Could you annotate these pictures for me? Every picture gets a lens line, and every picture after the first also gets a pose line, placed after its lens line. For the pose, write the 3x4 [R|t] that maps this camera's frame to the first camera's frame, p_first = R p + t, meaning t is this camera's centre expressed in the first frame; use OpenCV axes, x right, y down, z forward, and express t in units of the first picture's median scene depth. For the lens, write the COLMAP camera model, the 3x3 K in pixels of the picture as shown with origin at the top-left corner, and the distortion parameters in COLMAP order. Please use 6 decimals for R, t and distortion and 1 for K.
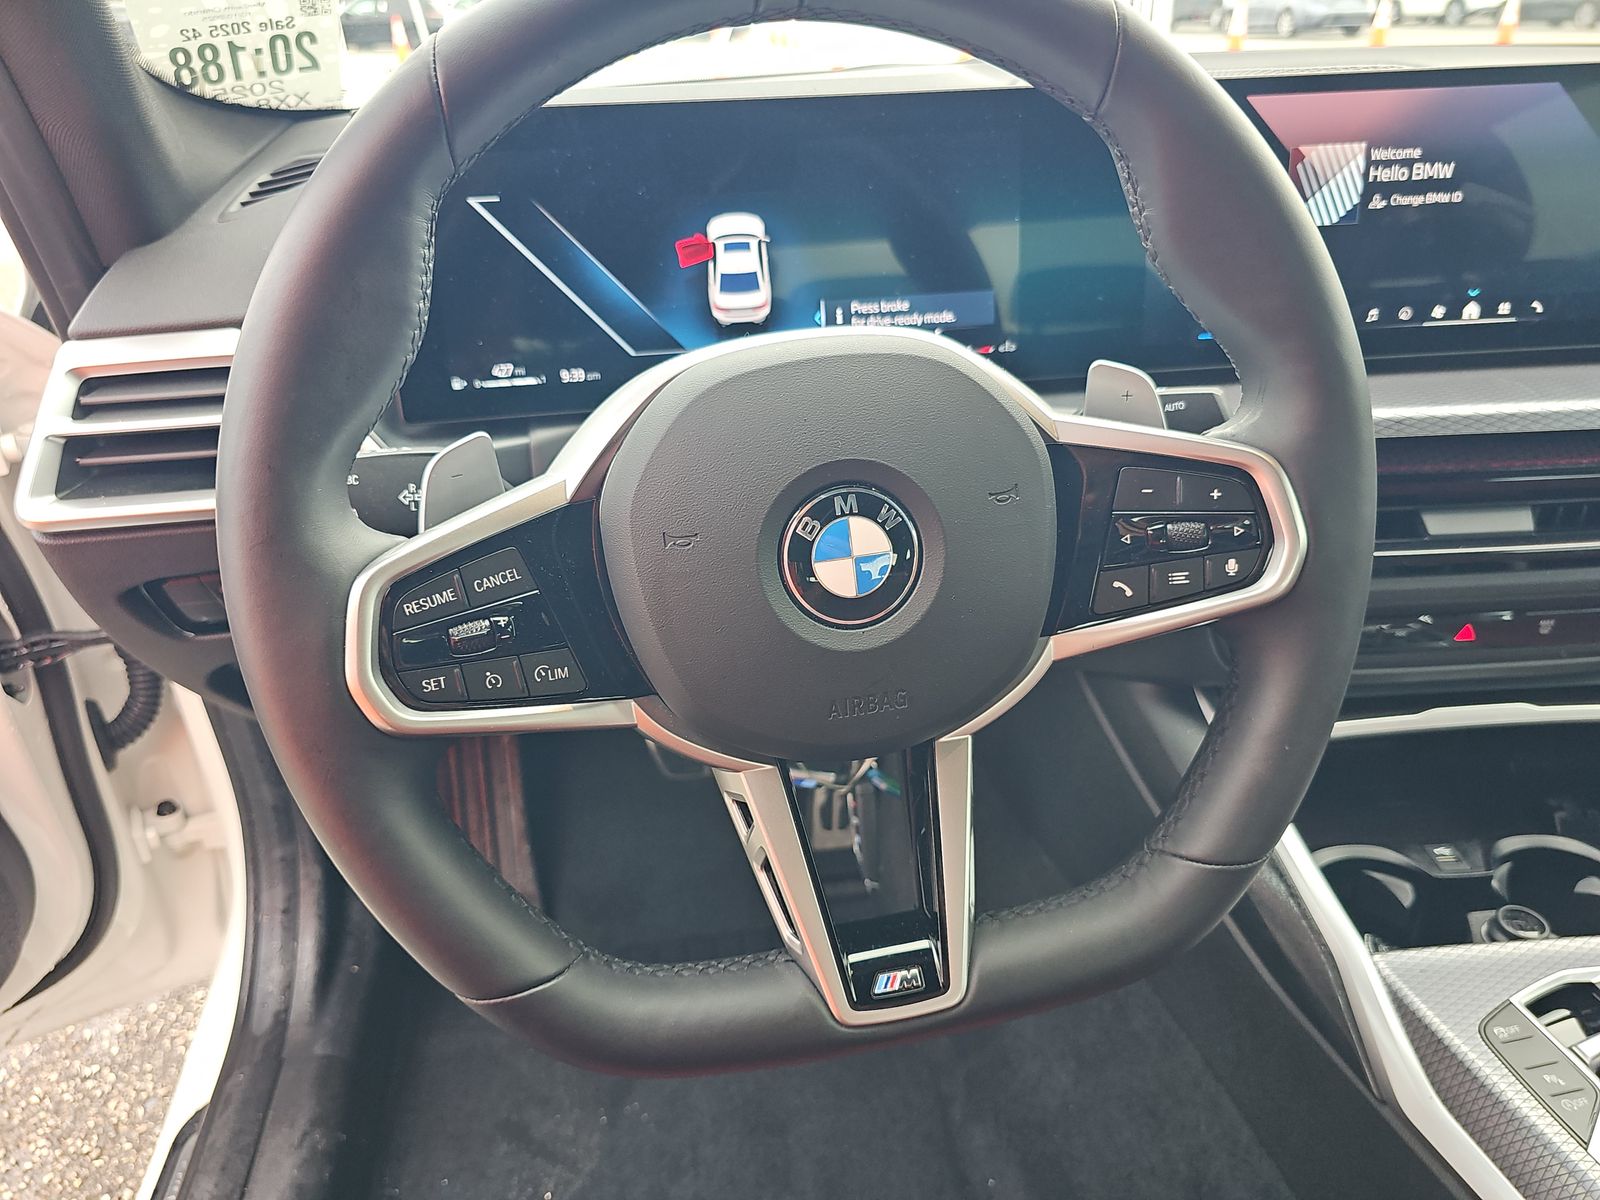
lens RADIAL K [[994.4, 0, 800.0], [0, 994.4, 600.0], [0, 0, 1]] dist [-0.023310, -0.019478]
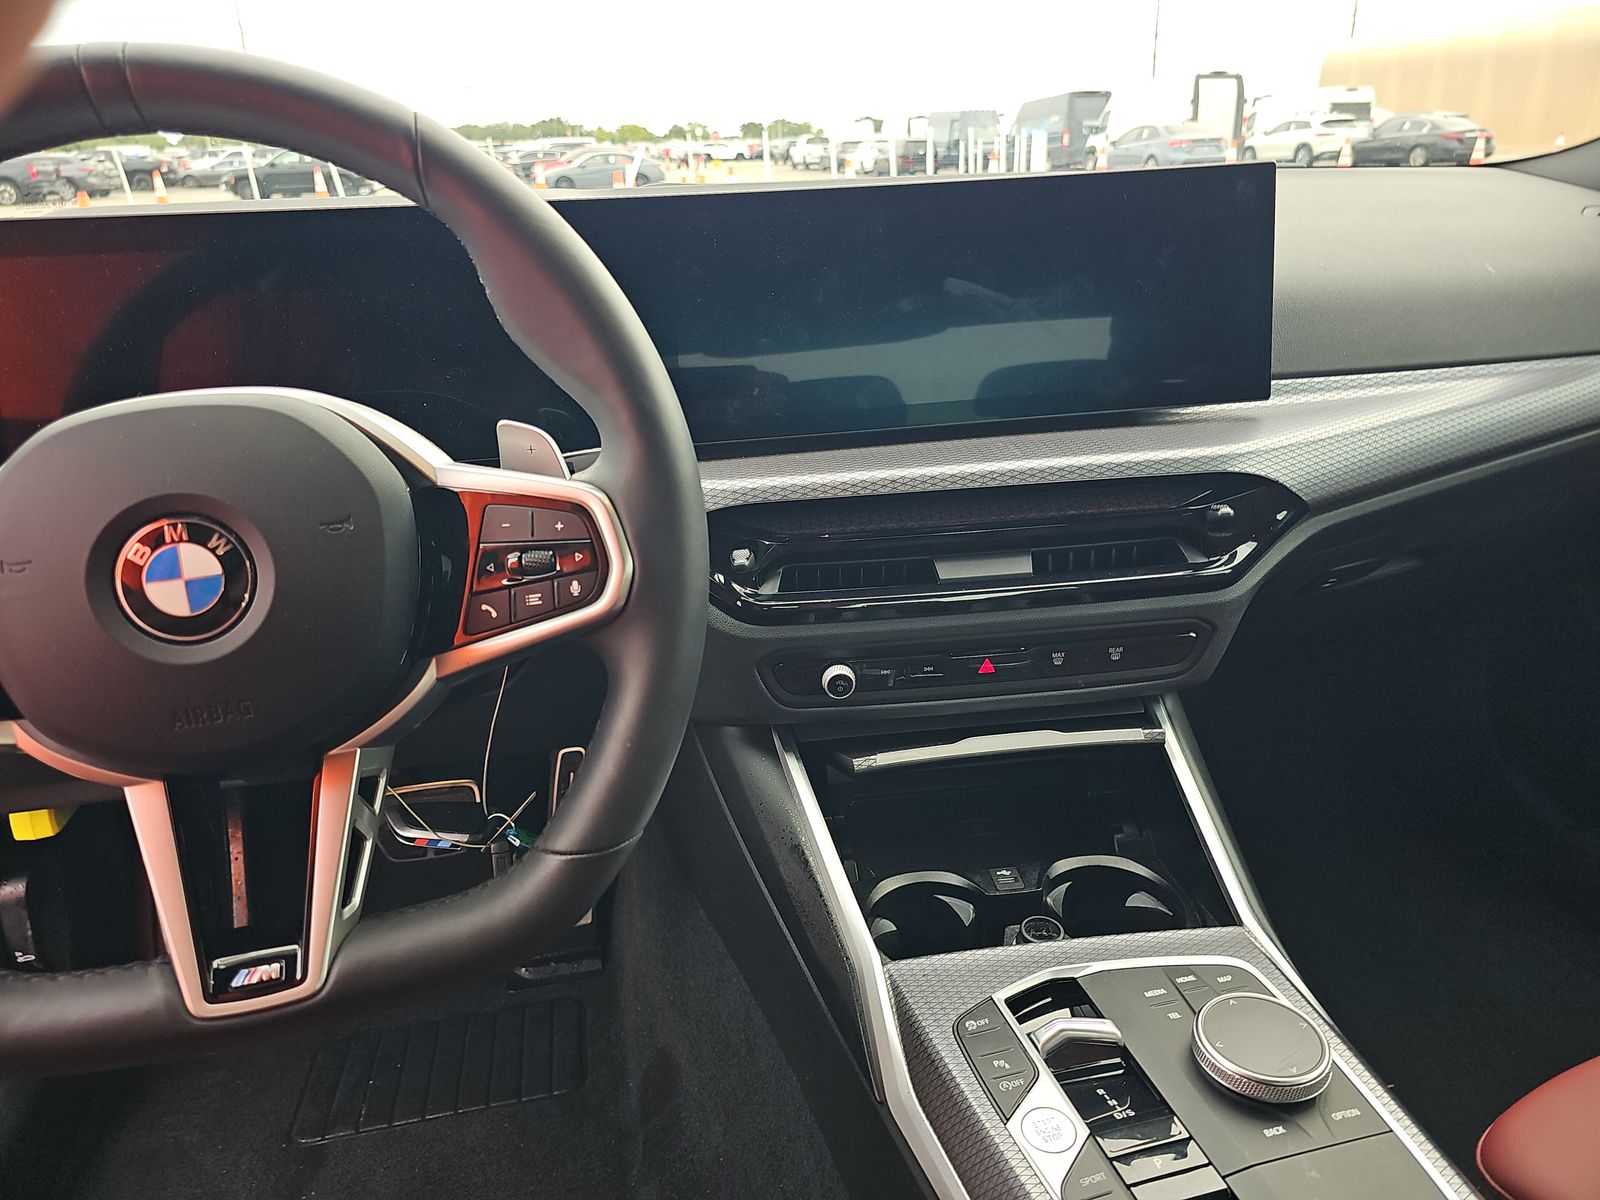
lens RADIAL K [[994.4, 0, 800.0], [0, 994.4, 600.0], [0, 0, 1]] dist [-0.023310, -0.019478]
pose [[0.991552, -0.018936, 0.128321, 0.532538], [0.031497, 0.994827, -0.096580, 0.096756], [-0.125829, 0.099806, 0.987019, -0.159490]]
